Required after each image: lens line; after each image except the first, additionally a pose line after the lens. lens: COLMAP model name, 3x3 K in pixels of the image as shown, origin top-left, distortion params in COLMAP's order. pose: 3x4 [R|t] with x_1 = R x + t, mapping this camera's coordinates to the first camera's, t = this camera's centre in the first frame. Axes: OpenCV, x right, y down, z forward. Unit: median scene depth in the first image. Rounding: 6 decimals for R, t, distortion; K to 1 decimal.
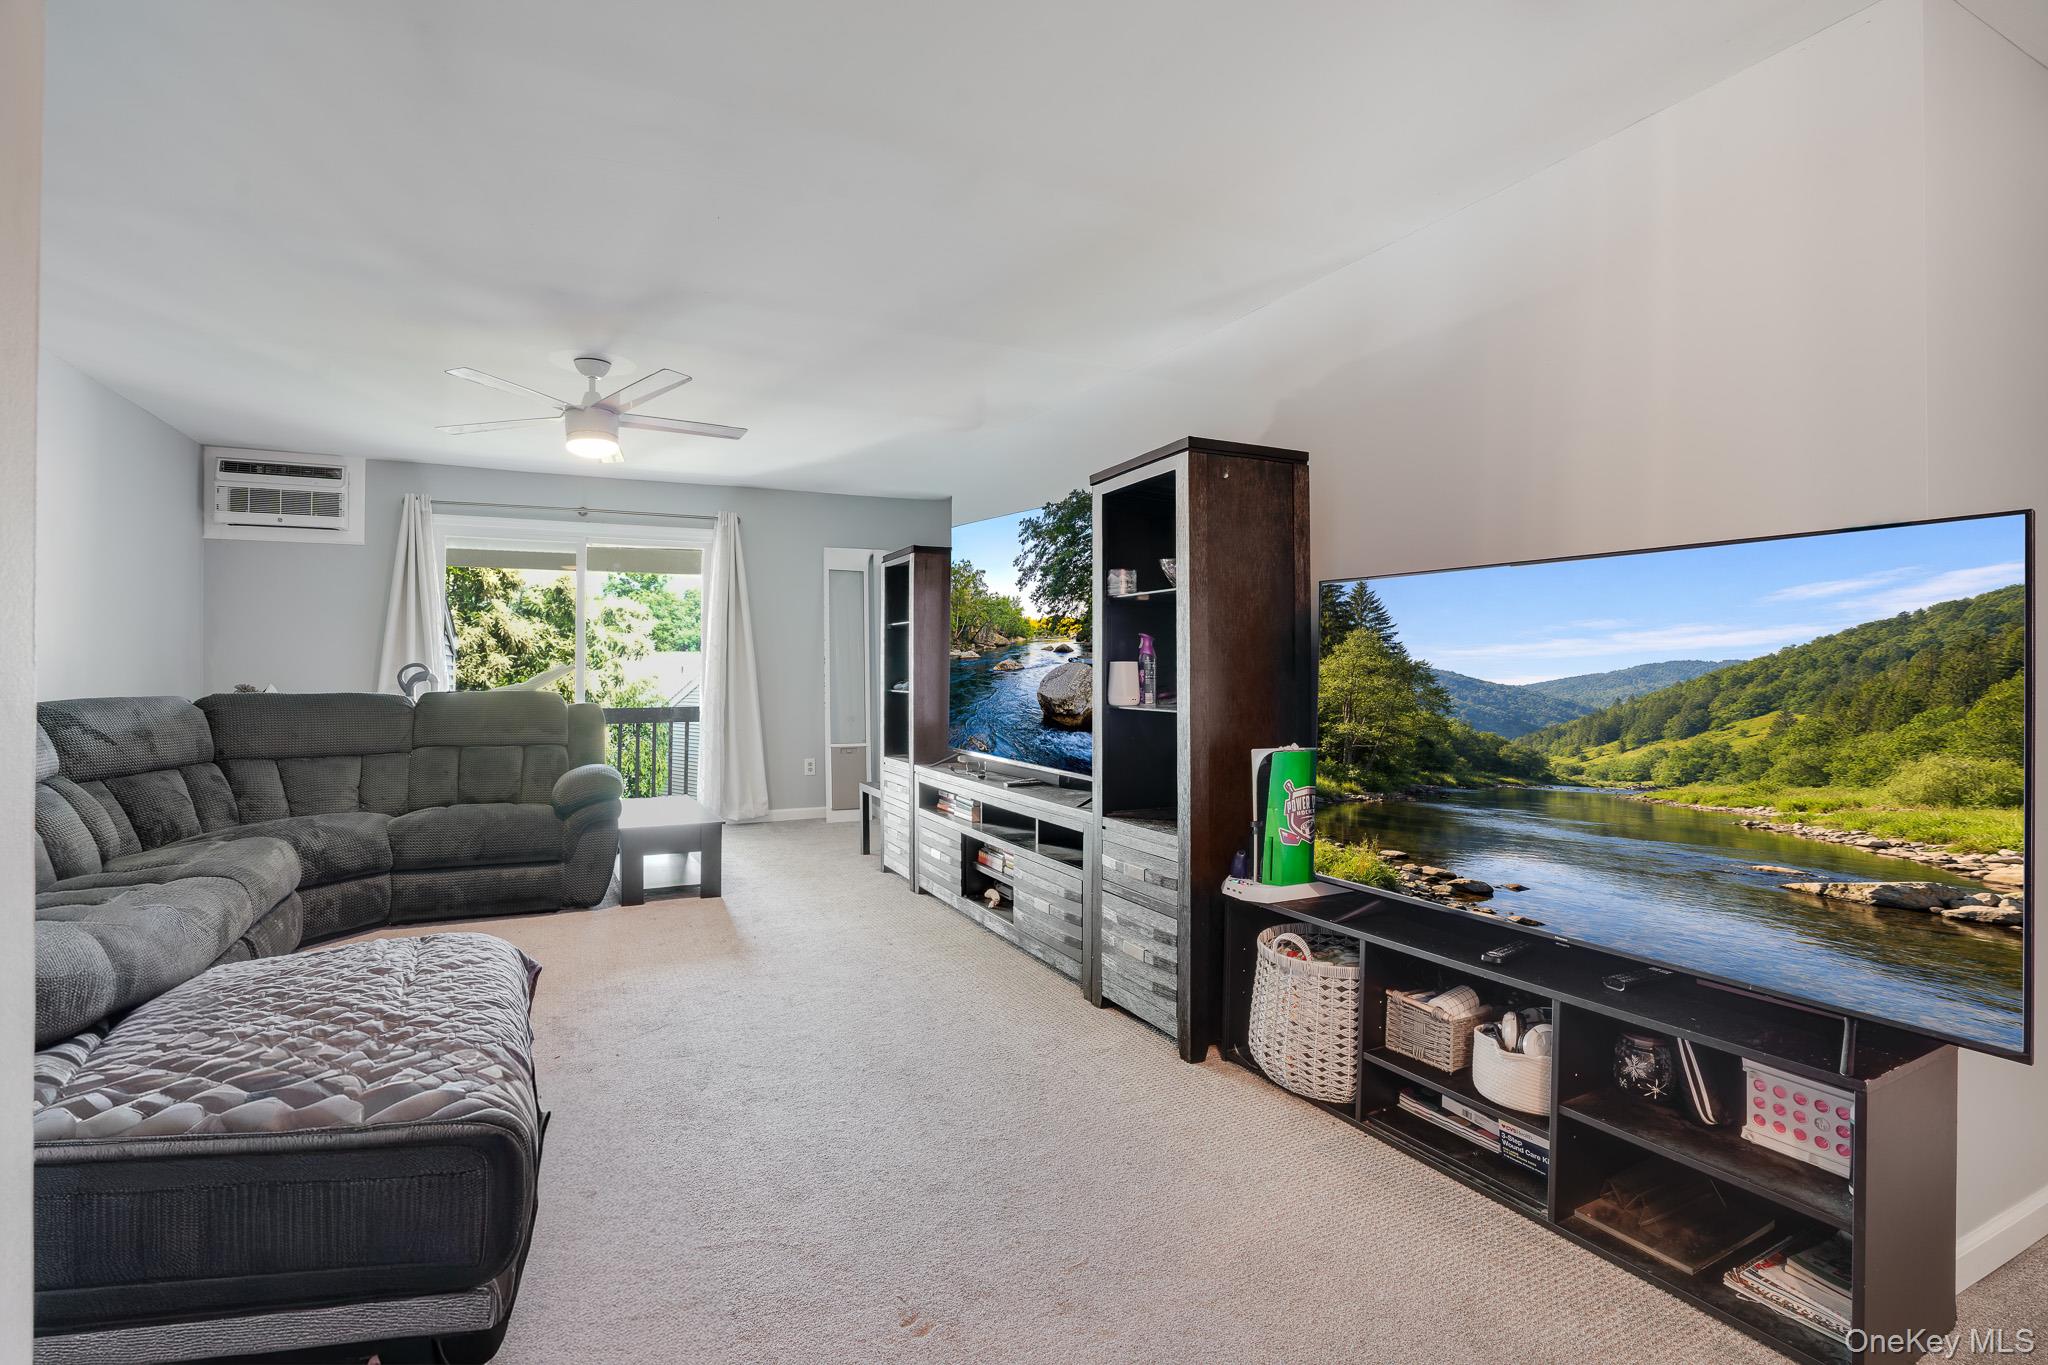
lens RADIAL K [[987.1, 0, 1026.7], [0, 987.1, 652.4], [0, 0, 1]] dist [-0.045513, 0.013893]
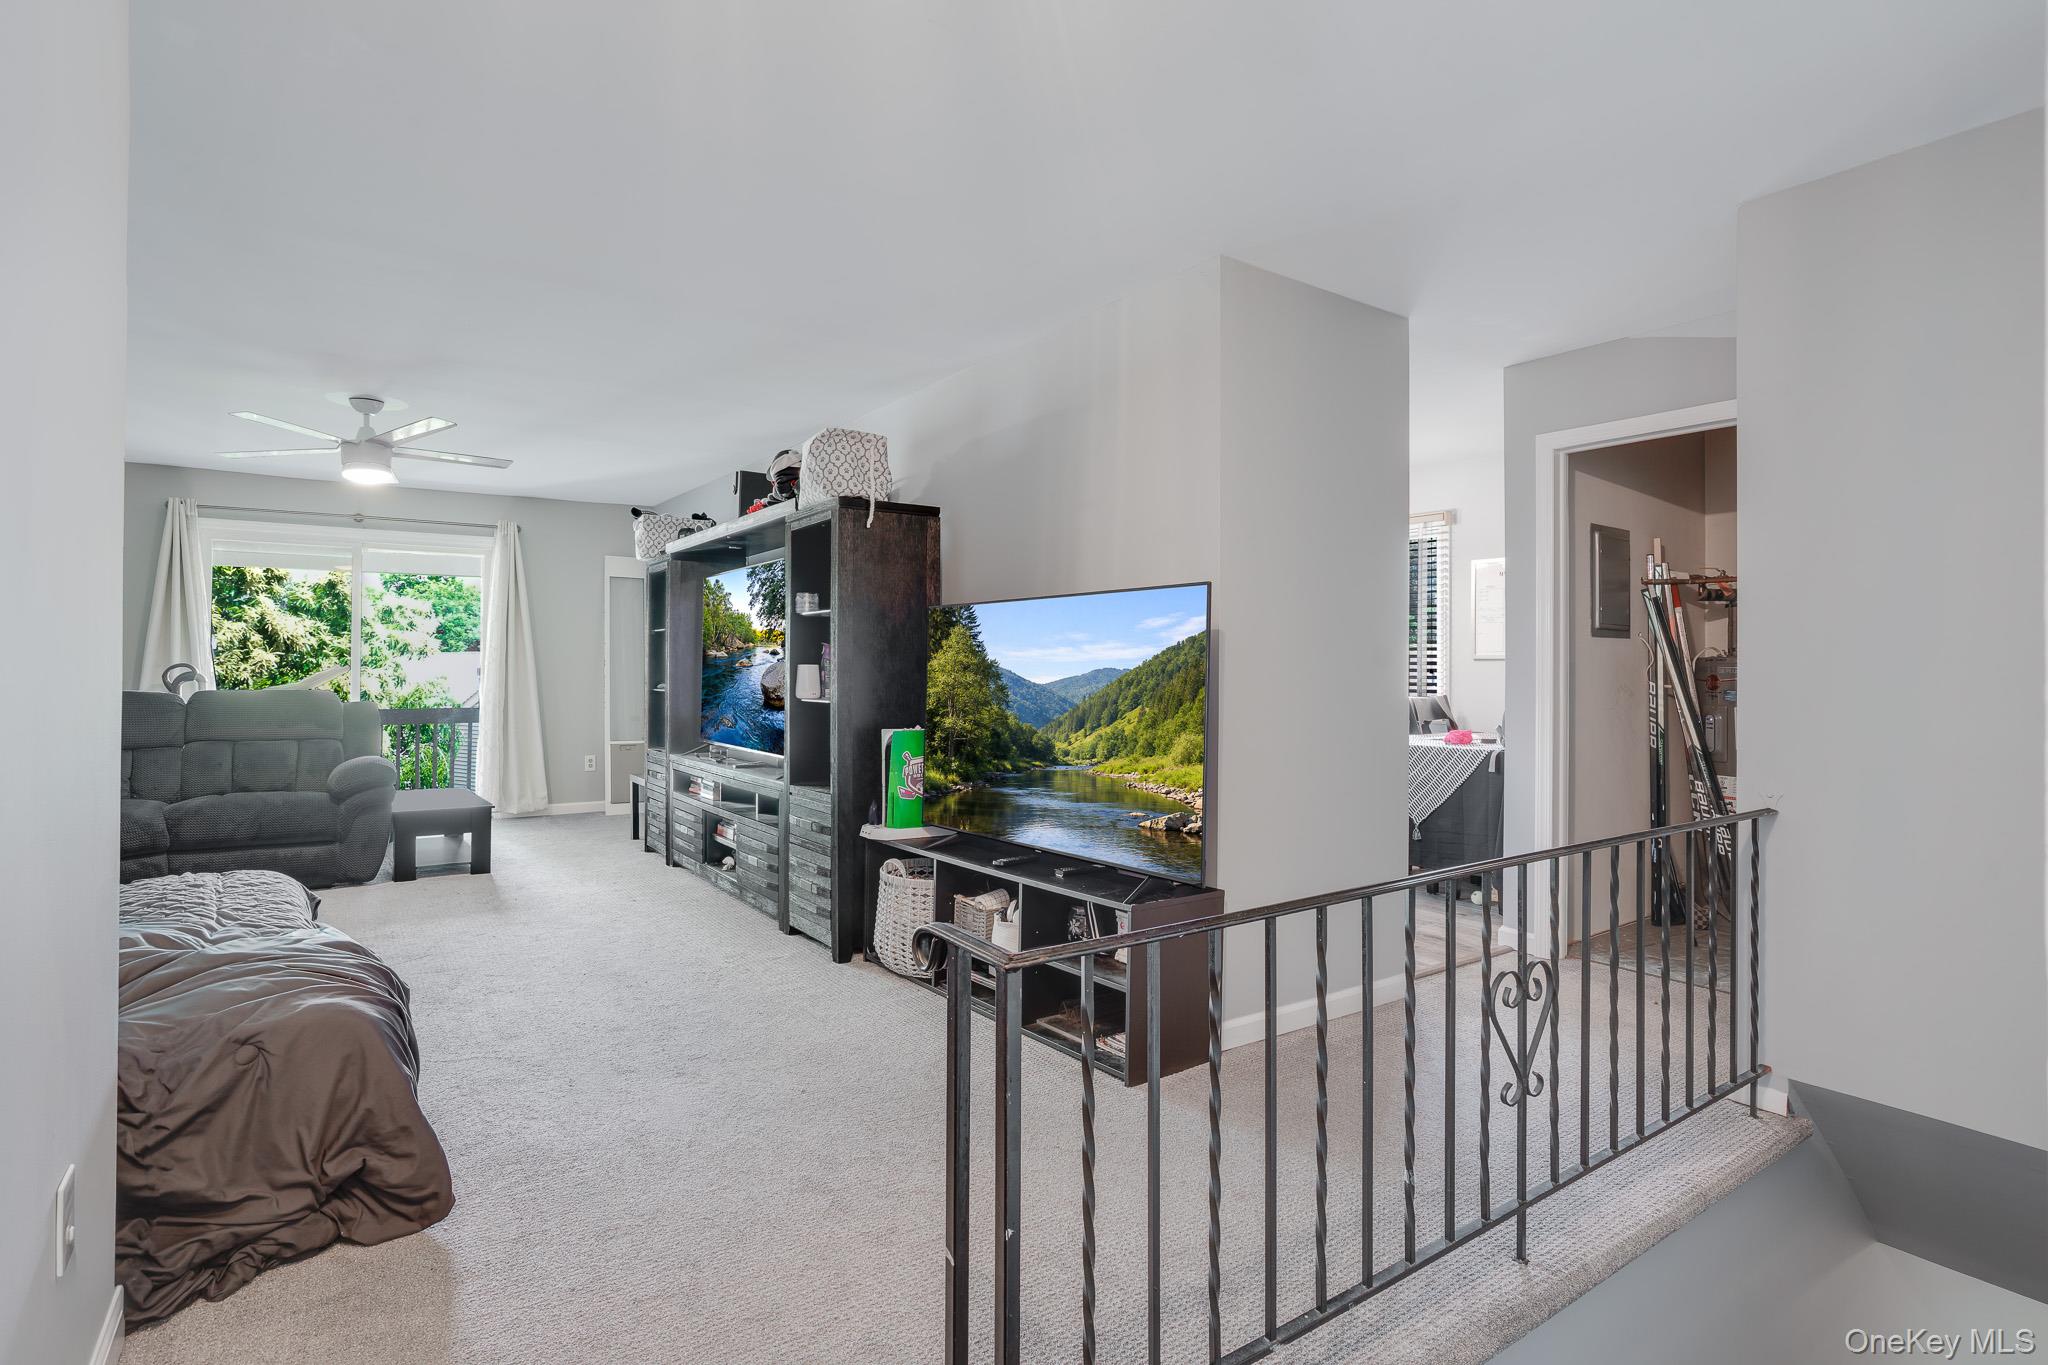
lens RADIAL K [[1064.7, 0, 1036.2], [0, 1064.7, 658.0], [0, 0, 1]] dist [-0.036597, 0.020312]
pose [[0.989449, 0.004575, 0.144812, 0.156342], [-0.005416, 0.999971, 0.005415, -0.007241], [-0.144783, -0.006142, 0.989444, -0.338999]]
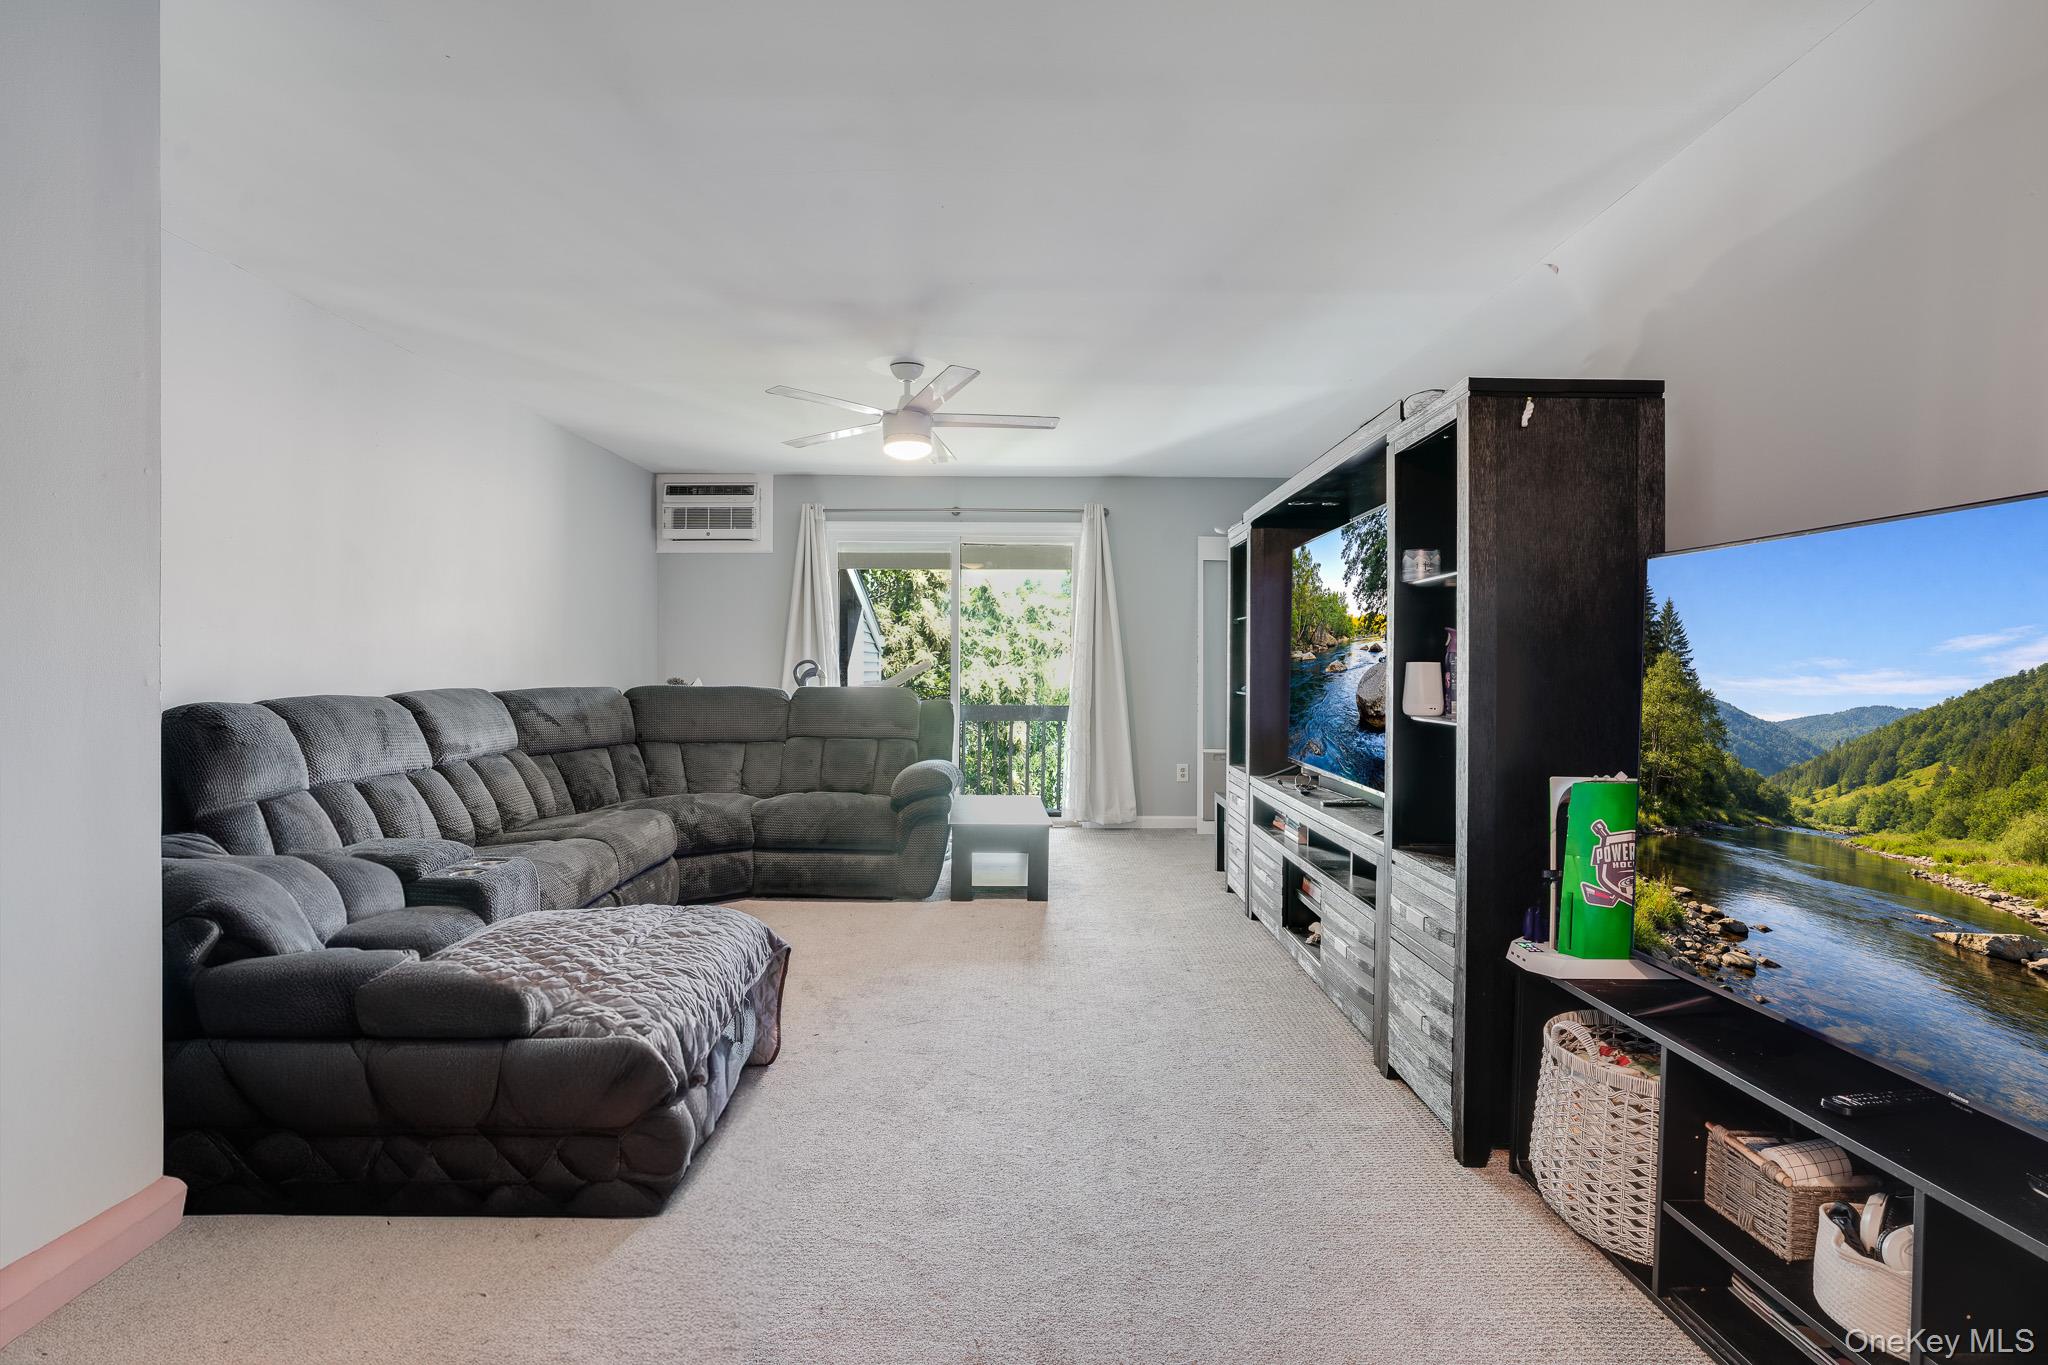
lens RADIAL K [[1064.7, 0, 1008.1], [0, 1064.7, 668.0], [0, 0, 1]] dist [-0.036597, 0.020312]
pose [[0.892558, 0.007942, -0.450863, 0.153399], [-0.000084, 0.999848, 0.017445, -0.001005], [0.450933, -0.015533, 0.892423, 0.050862]]
